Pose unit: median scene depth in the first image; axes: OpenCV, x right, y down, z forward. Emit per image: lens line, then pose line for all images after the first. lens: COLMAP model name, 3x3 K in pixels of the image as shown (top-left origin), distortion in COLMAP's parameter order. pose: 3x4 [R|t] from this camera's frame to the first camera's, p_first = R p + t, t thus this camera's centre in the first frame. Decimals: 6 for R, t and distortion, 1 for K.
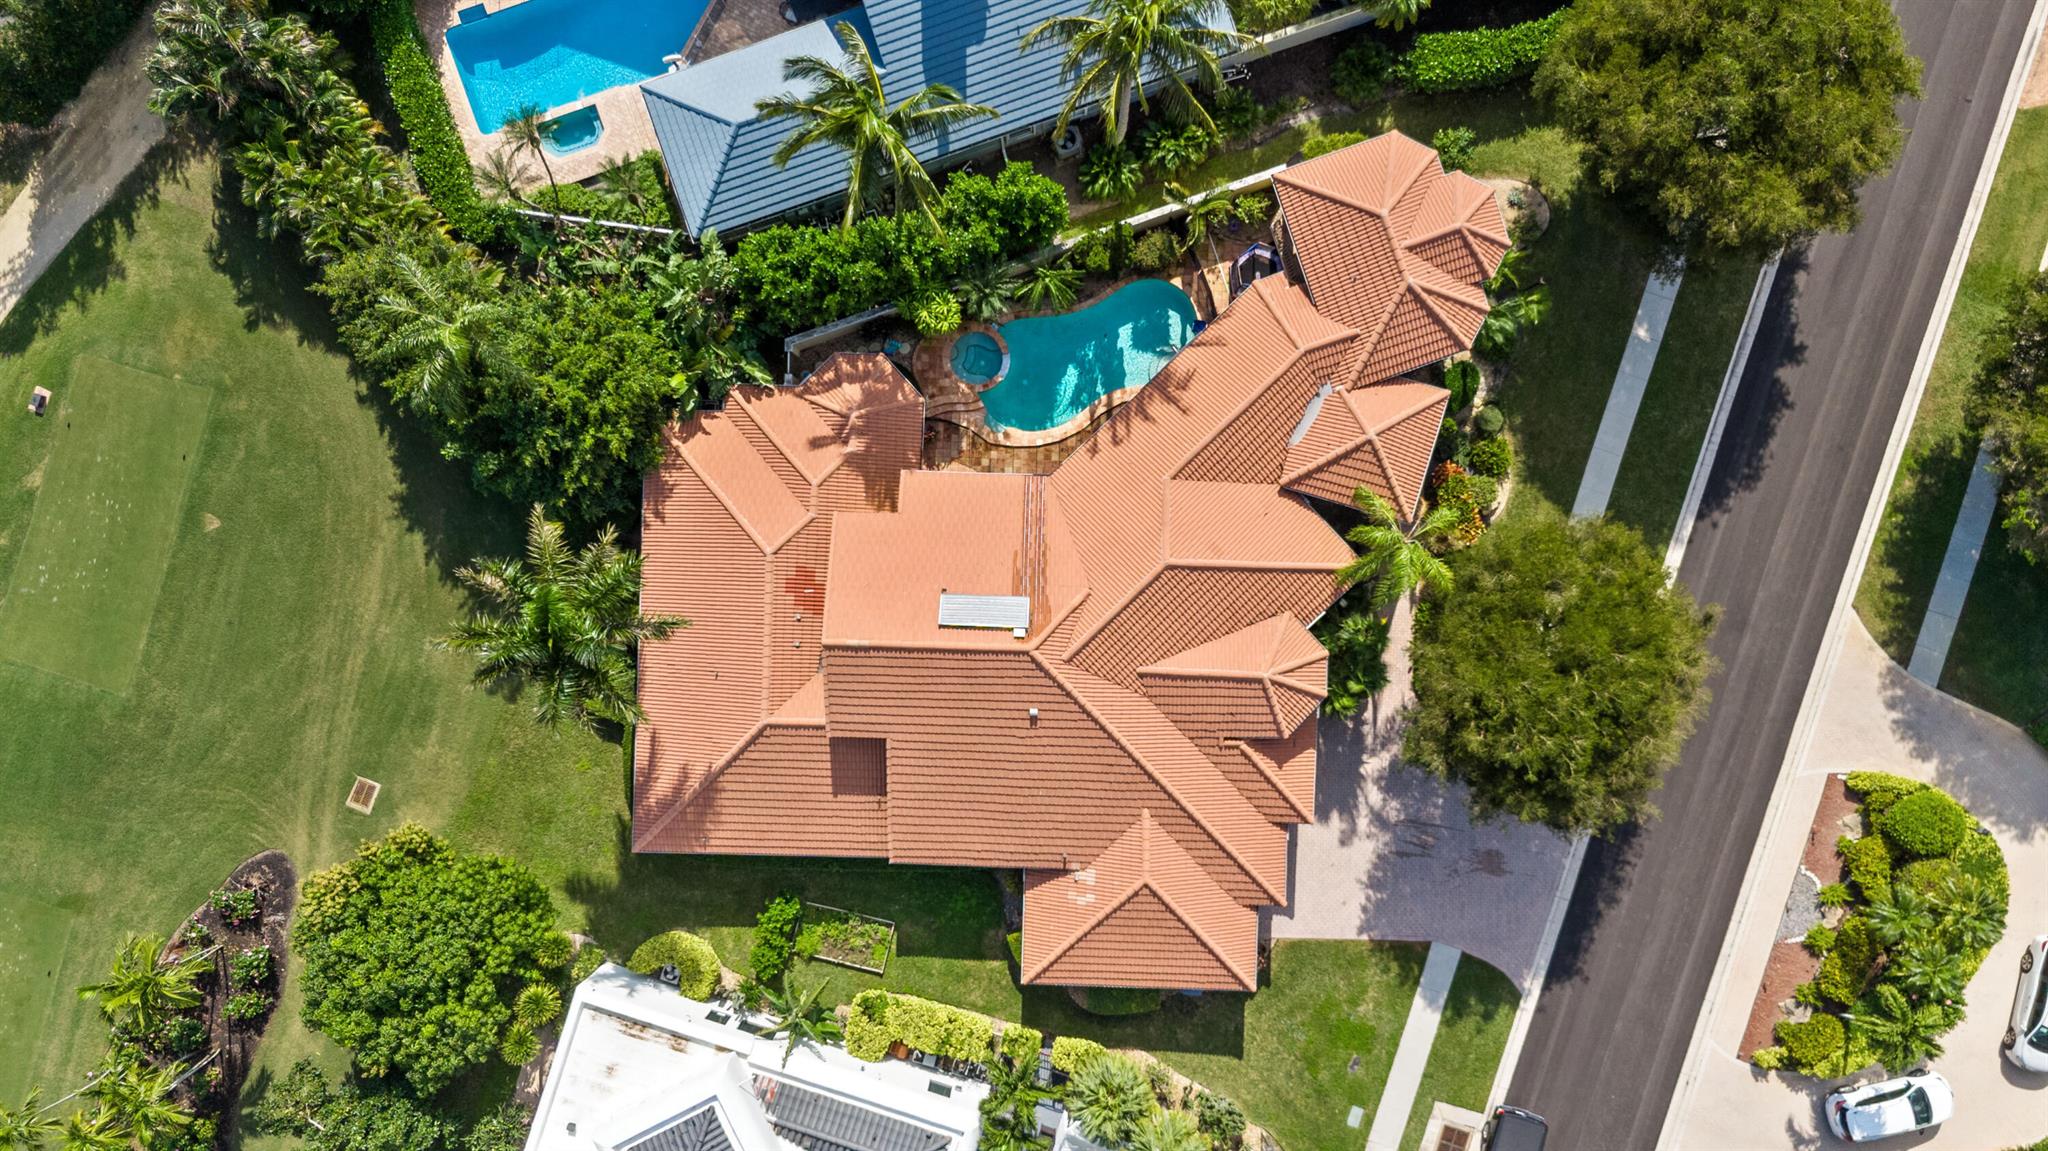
lens RADIAL K [[1500.7, 0, 1024.0], [0, 1500.7, 575.5], [0, 0, 1]] dist [0.072567, -0.092728]
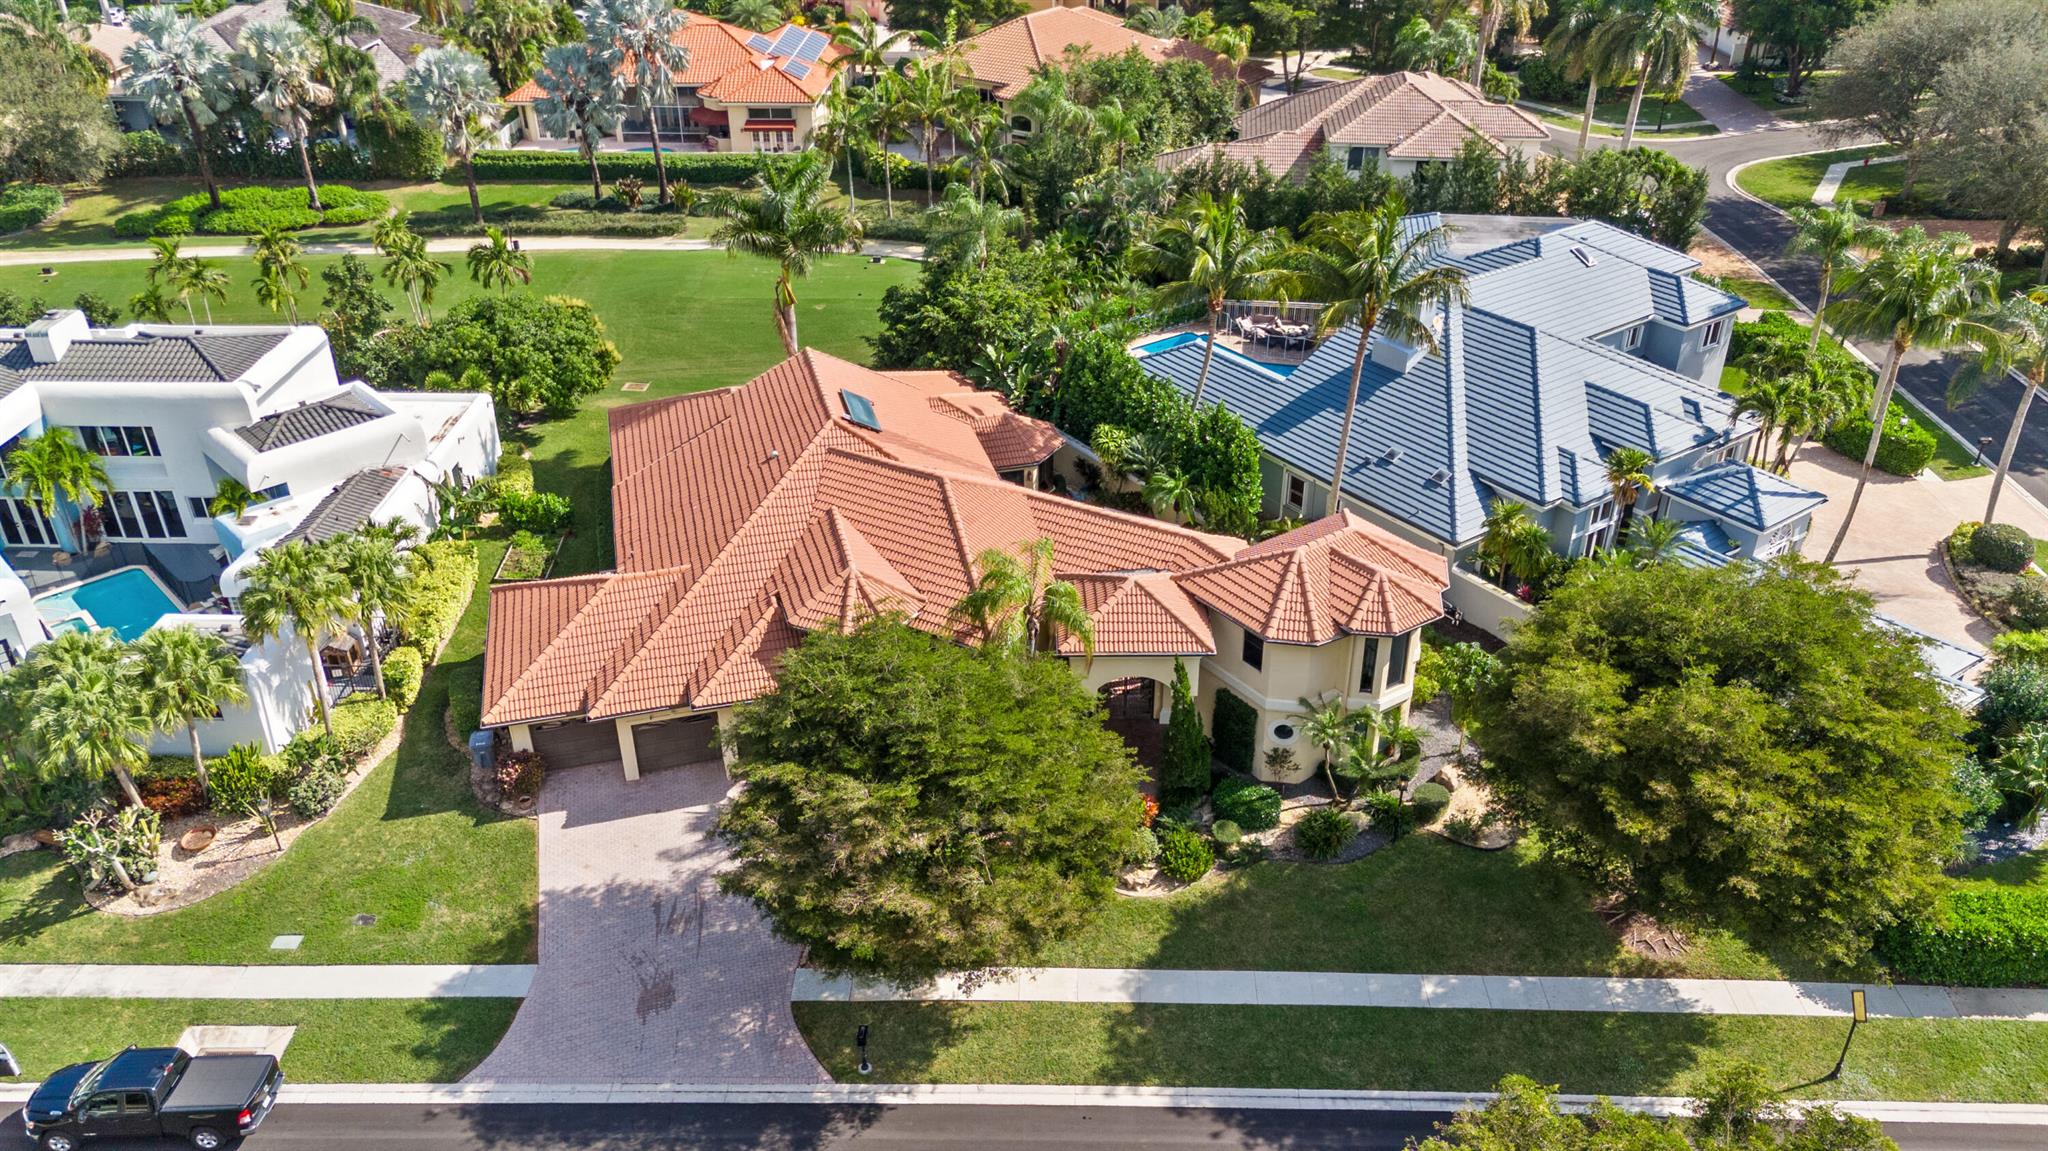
lens RADIAL K [[1509.7, 0, 1024.0], [0, 1509.7, 575.5], [0, 0, 1]] dist [0.037346, -0.007147]
pose [[0.283001, 0.493045, -0.822689, 0.848064], [-0.959034, 0.134004, -0.249593, 0.175611], [-0.012818, 0.859622, 0.510771, 0.465205]]
